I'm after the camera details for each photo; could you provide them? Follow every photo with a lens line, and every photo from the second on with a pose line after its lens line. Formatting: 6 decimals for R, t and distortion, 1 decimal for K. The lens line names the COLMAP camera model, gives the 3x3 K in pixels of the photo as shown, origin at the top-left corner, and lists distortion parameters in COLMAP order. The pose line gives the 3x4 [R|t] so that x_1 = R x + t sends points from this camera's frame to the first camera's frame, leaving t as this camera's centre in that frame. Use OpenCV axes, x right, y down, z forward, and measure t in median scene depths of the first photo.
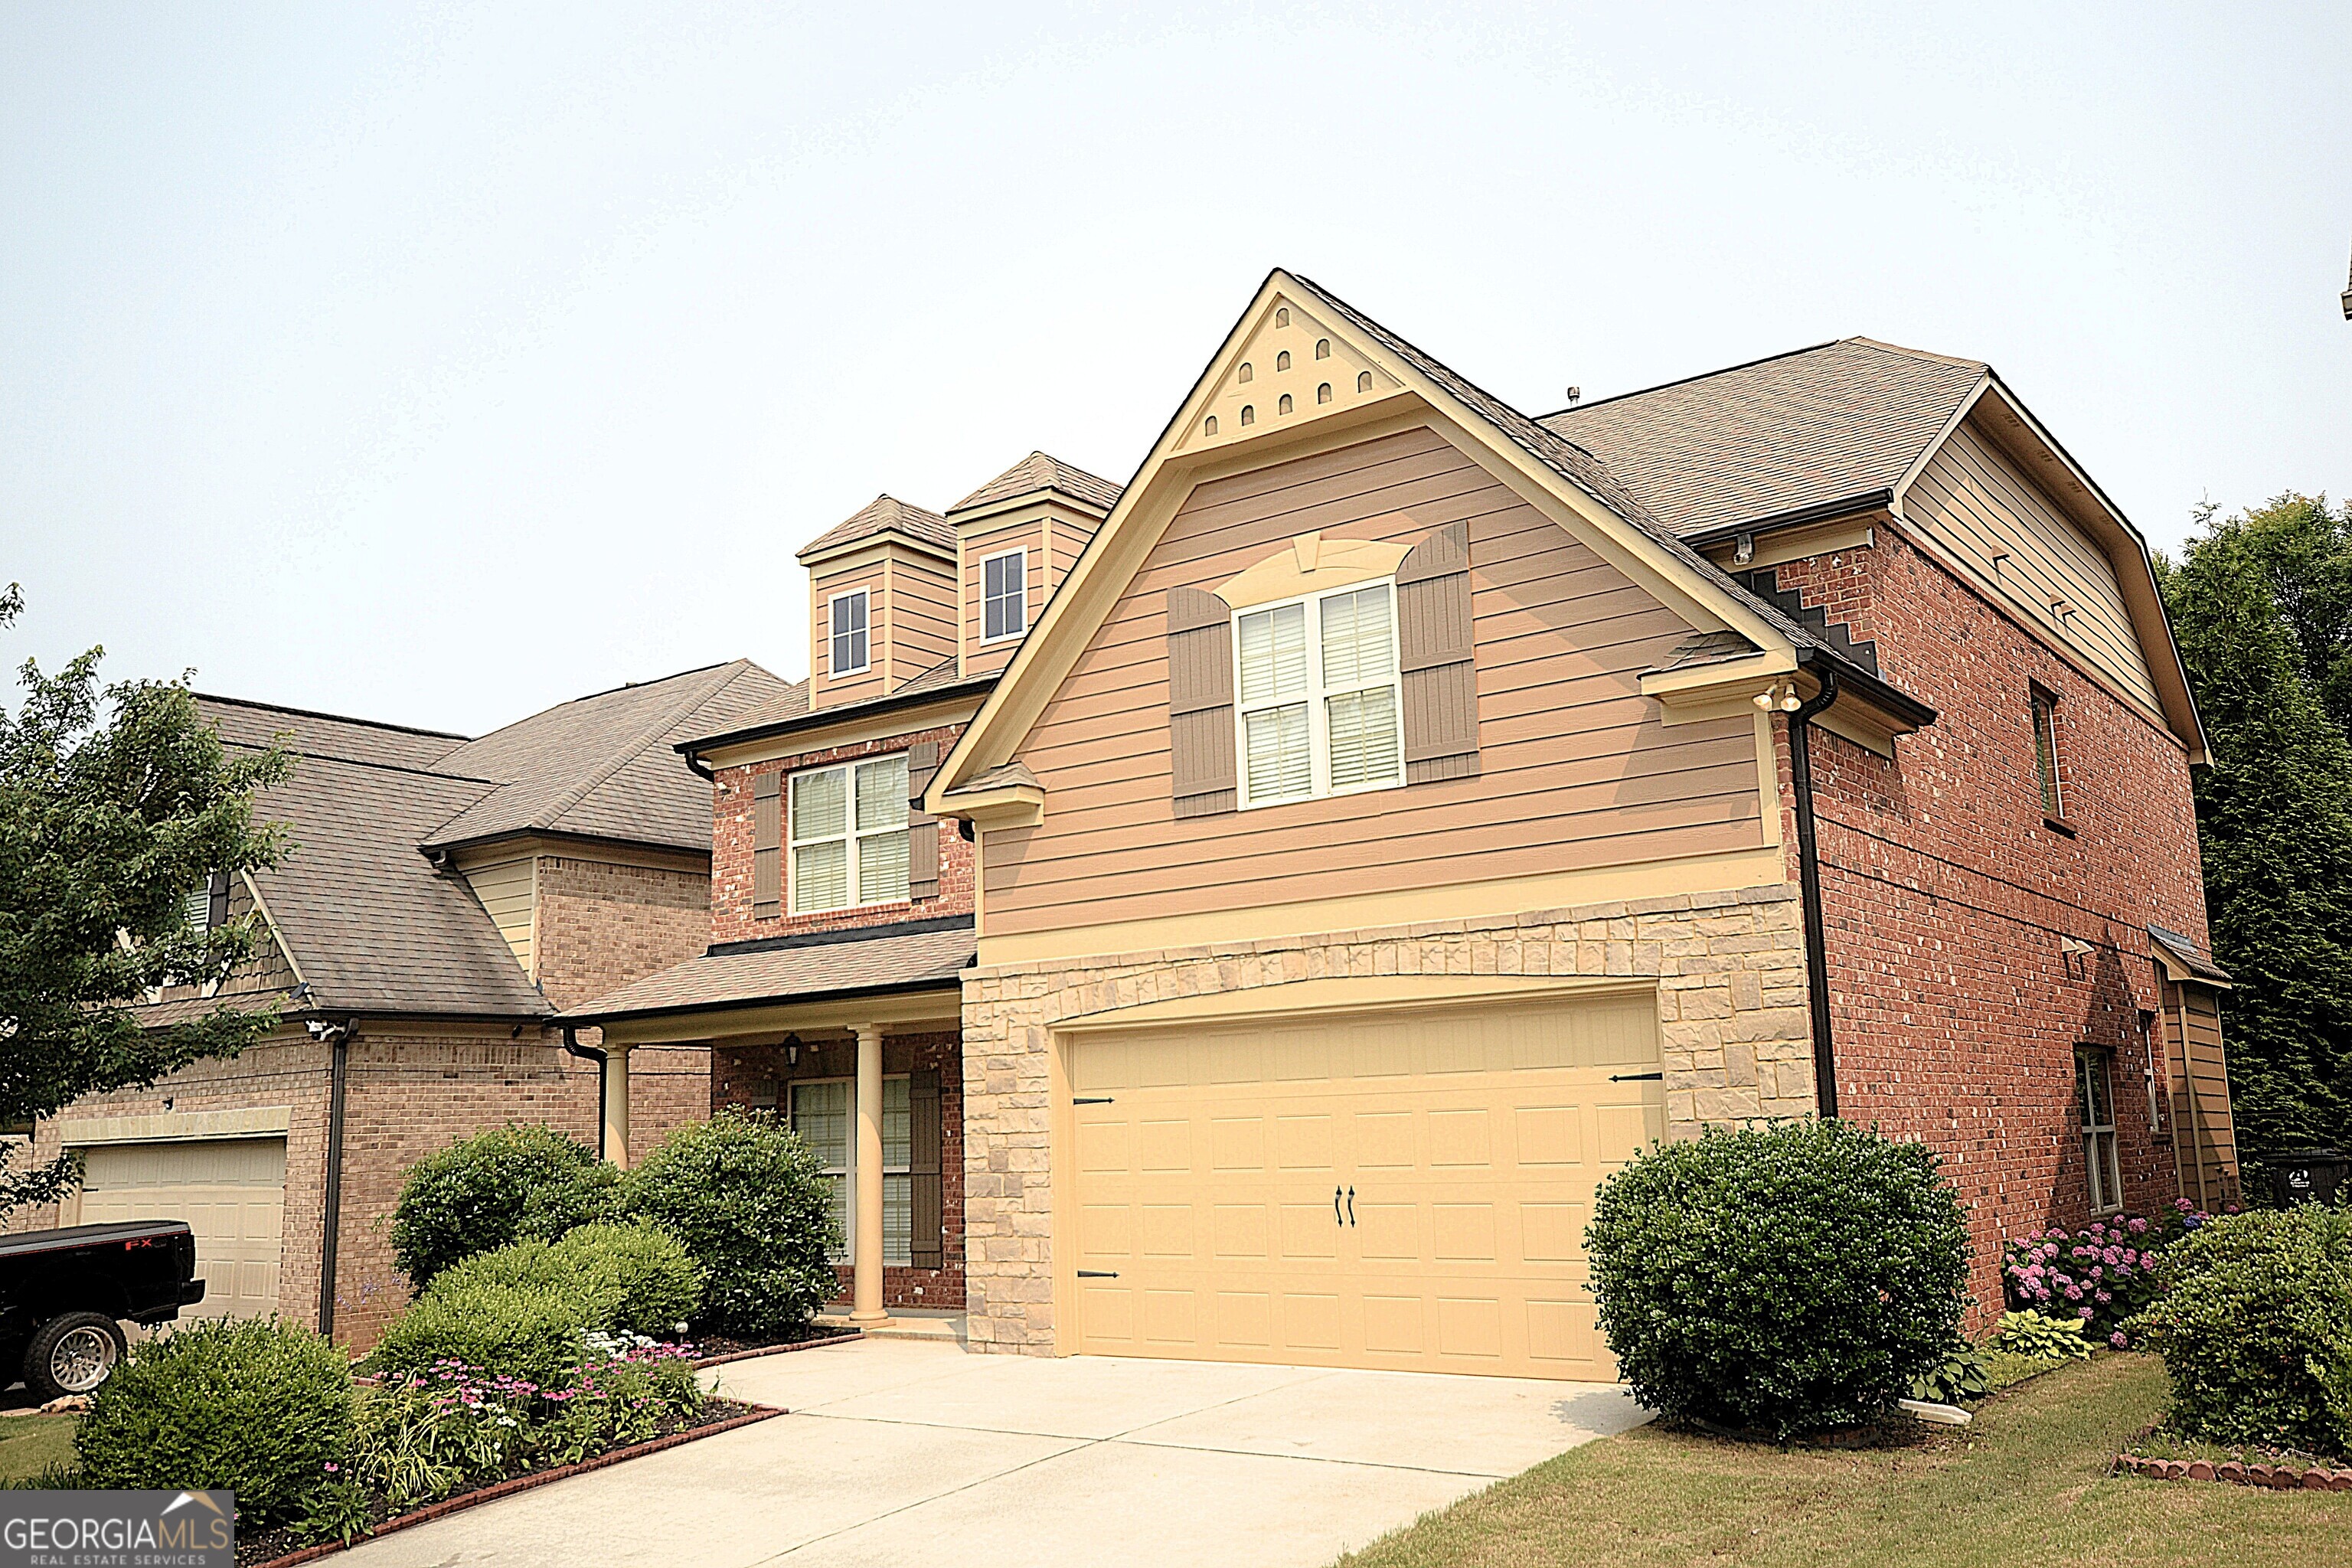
lens RADIAL K [[1978.8, 0, 1187.2], [0, 1978.8, 791.9], [0, 0, 1]] dist [-0.011831, 0.056995]
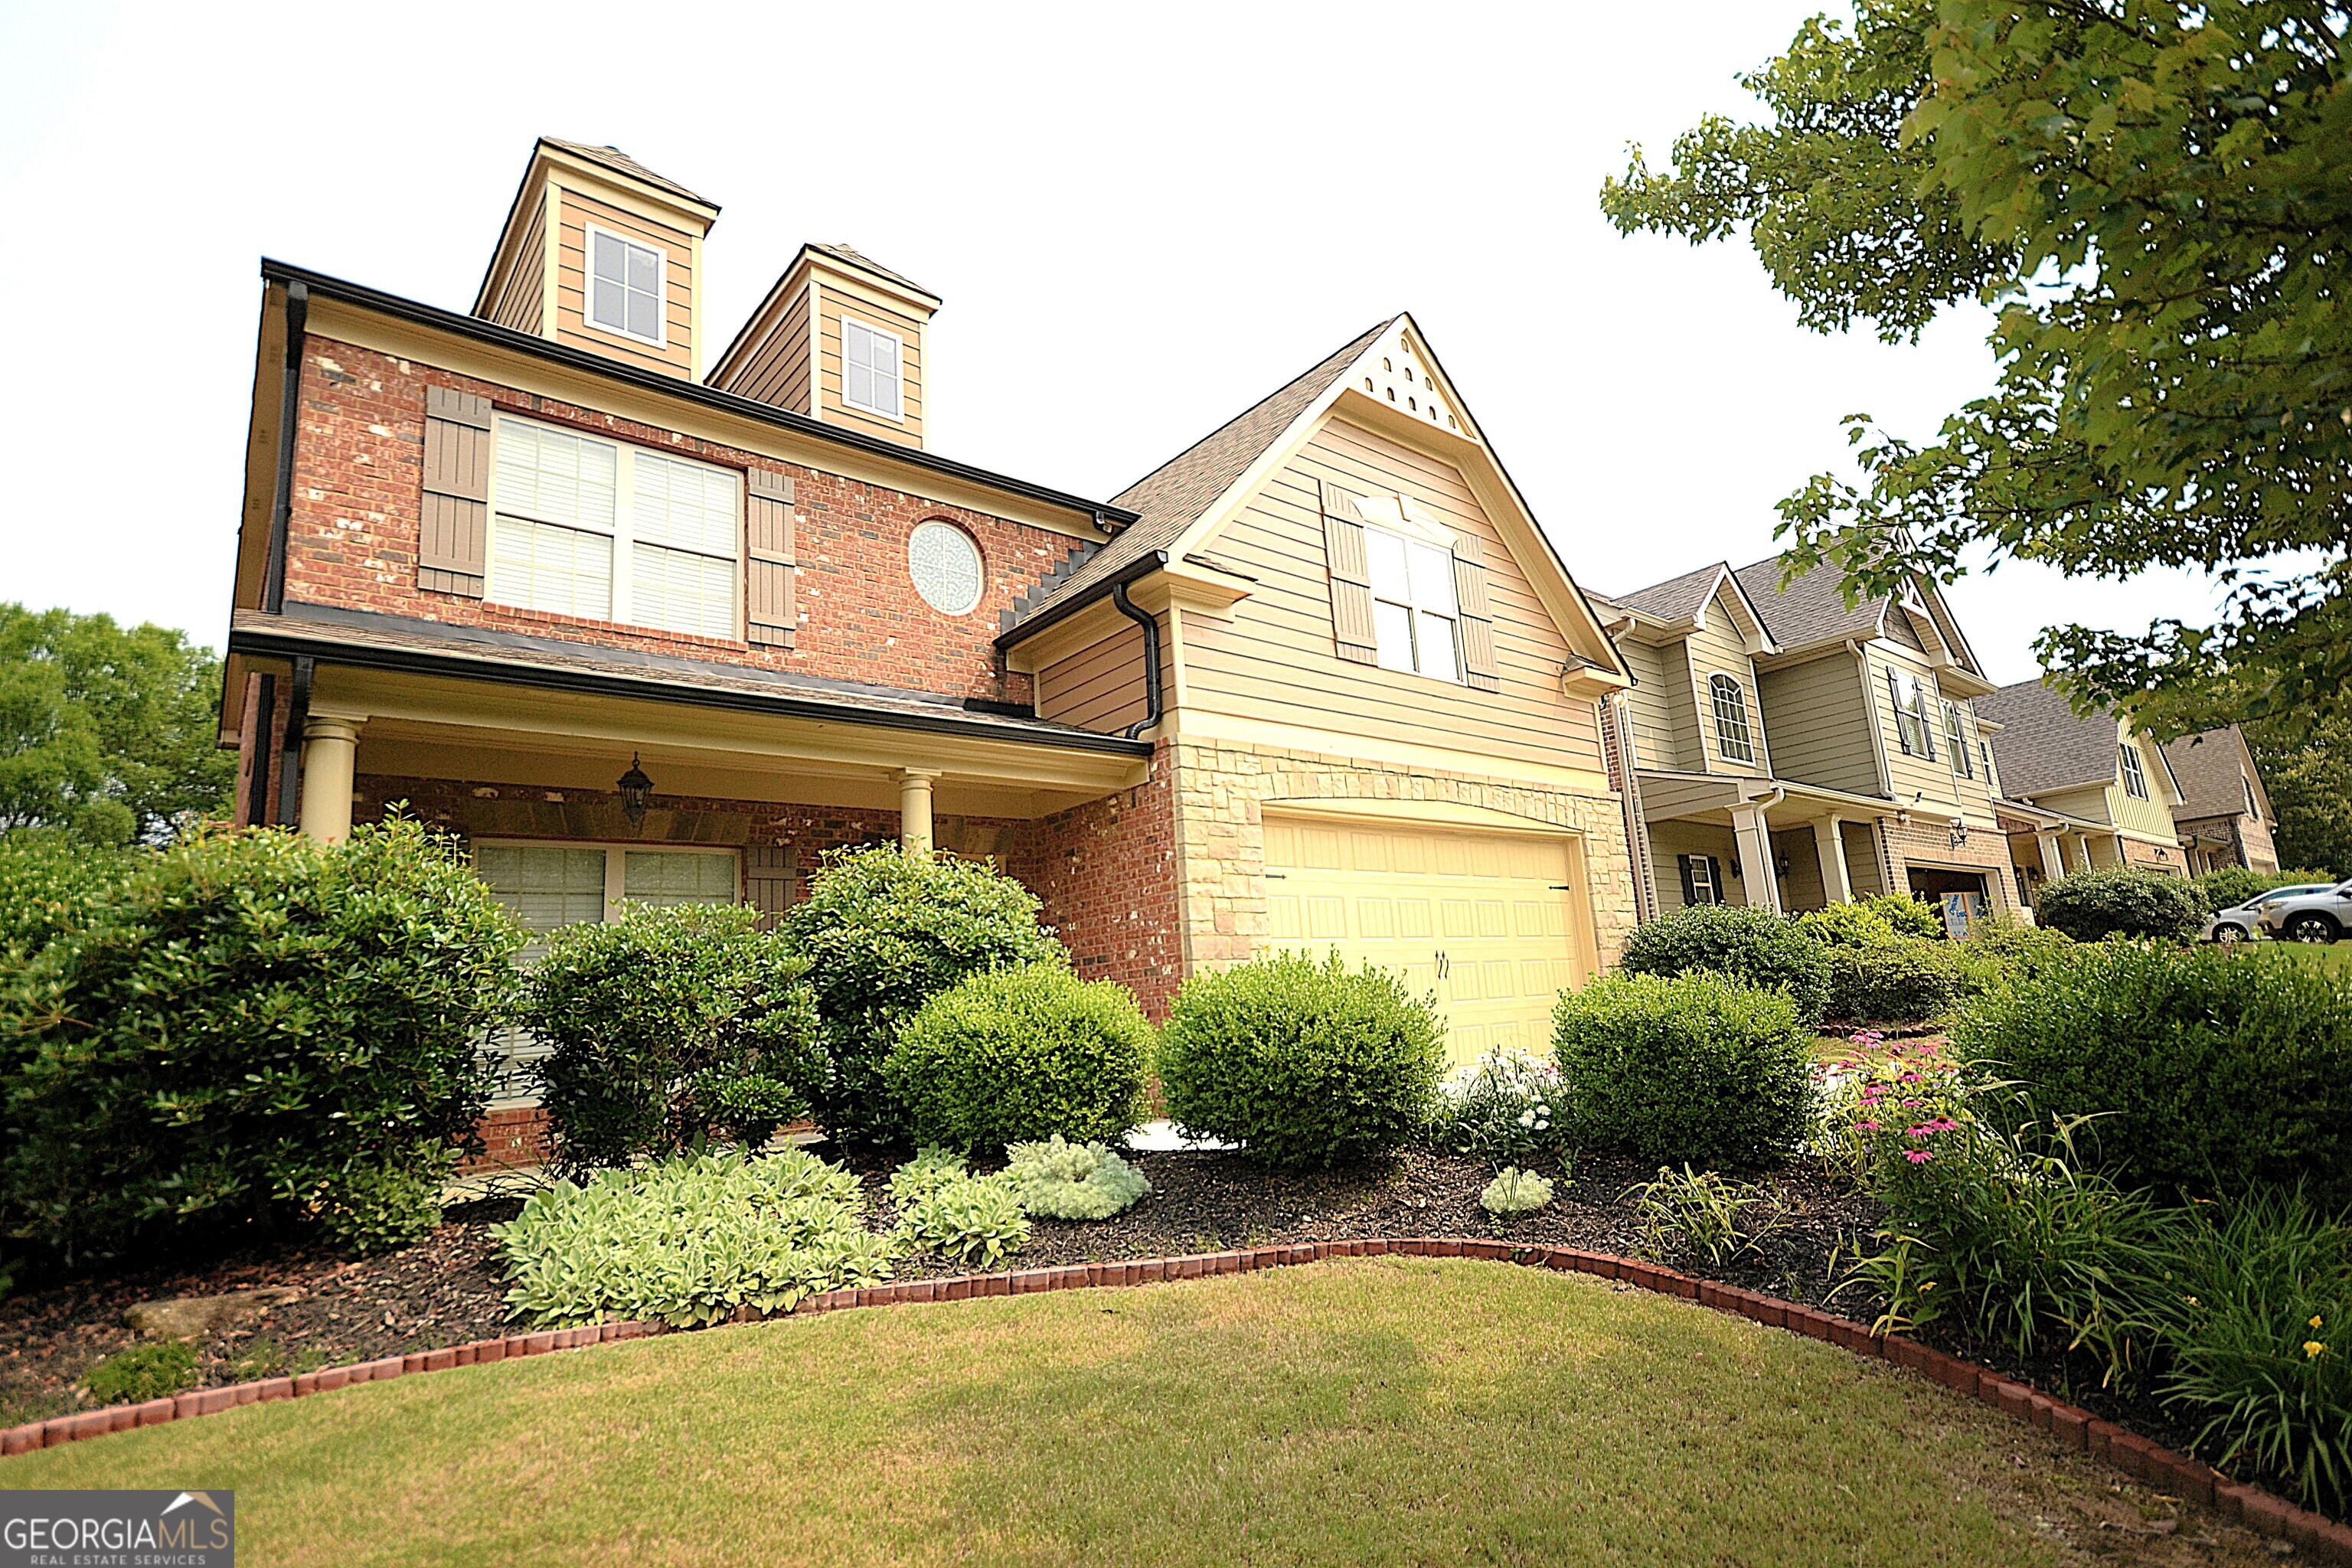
lens RADIAL K [[1149.9, 0, 1178.6], [0, 1149.9, 788.5], [0, 0, 1]] dist [0.000139, 0.000036]
pose [[0.237526, 0.203936, 0.949732, -0.721939], [-0.105278, 0.977359, -0.183538, 0.245132], [-0.965659, -0.056391, 0.253618, 0.938026]]
